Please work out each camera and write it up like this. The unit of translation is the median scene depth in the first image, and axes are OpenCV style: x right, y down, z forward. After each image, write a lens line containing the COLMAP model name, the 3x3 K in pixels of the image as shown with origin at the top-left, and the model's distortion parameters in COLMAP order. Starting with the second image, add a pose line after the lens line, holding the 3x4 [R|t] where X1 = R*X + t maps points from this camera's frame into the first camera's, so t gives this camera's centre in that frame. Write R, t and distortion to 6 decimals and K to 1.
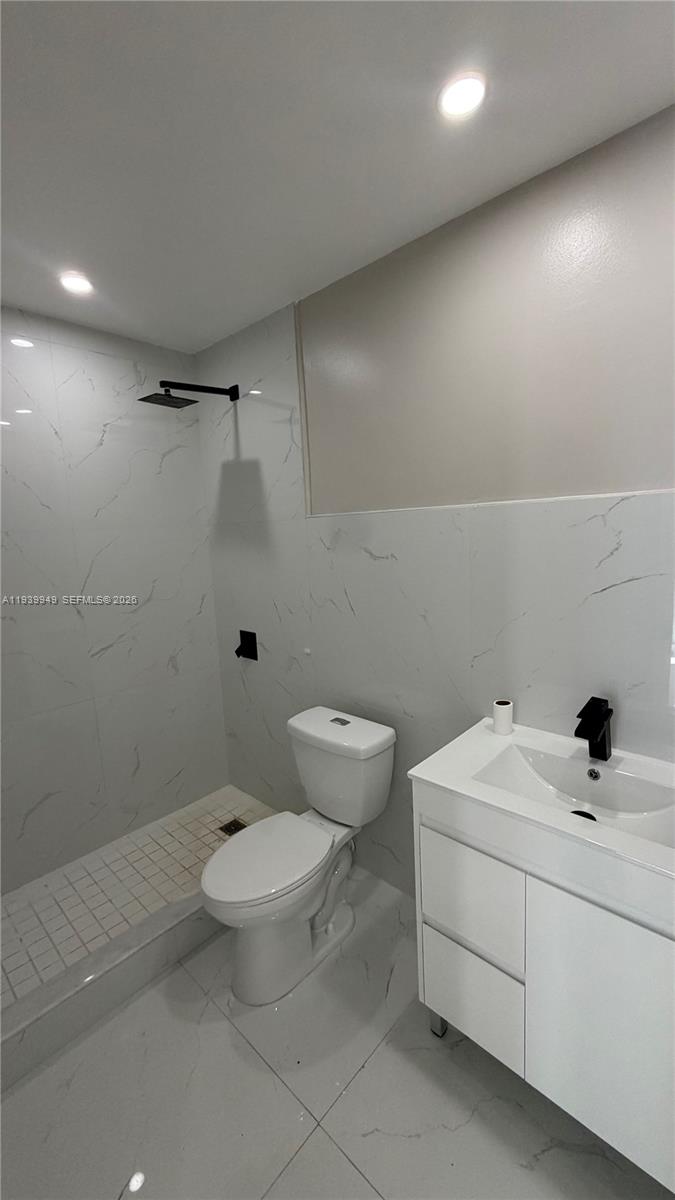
lens RADIAL K [[476.6, 0, 340.3], [0, 476.6, 596.1], [0, 0, 1]] dist [-0.000684, 0.000187]
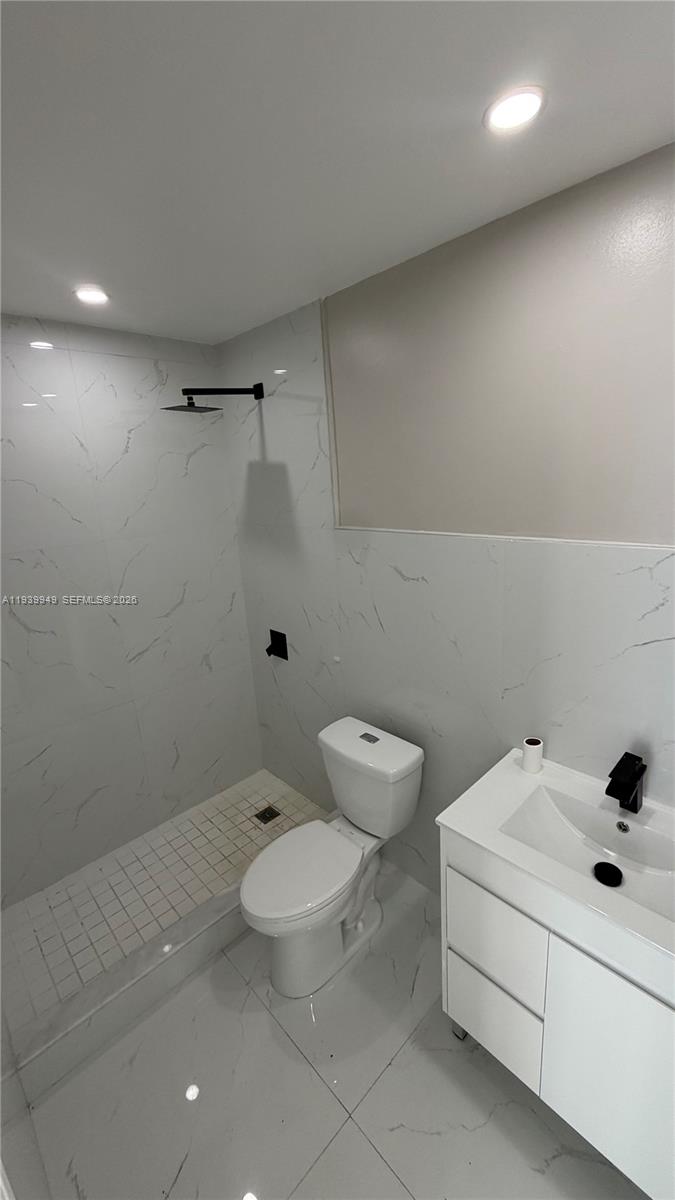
lens RADIAL K [[476.6, 0, 340.7], [0, 476.6, 604.9], [0, 0, 1]] dist [-0.000684, 0.000187]
pose [[0.998314, 0.001562, -0.058020, -0.002902], [0.005114, 0.993383, 0.114732, -0.144997], [0.057816, -0.114835, 0.991701, 0.015818]]
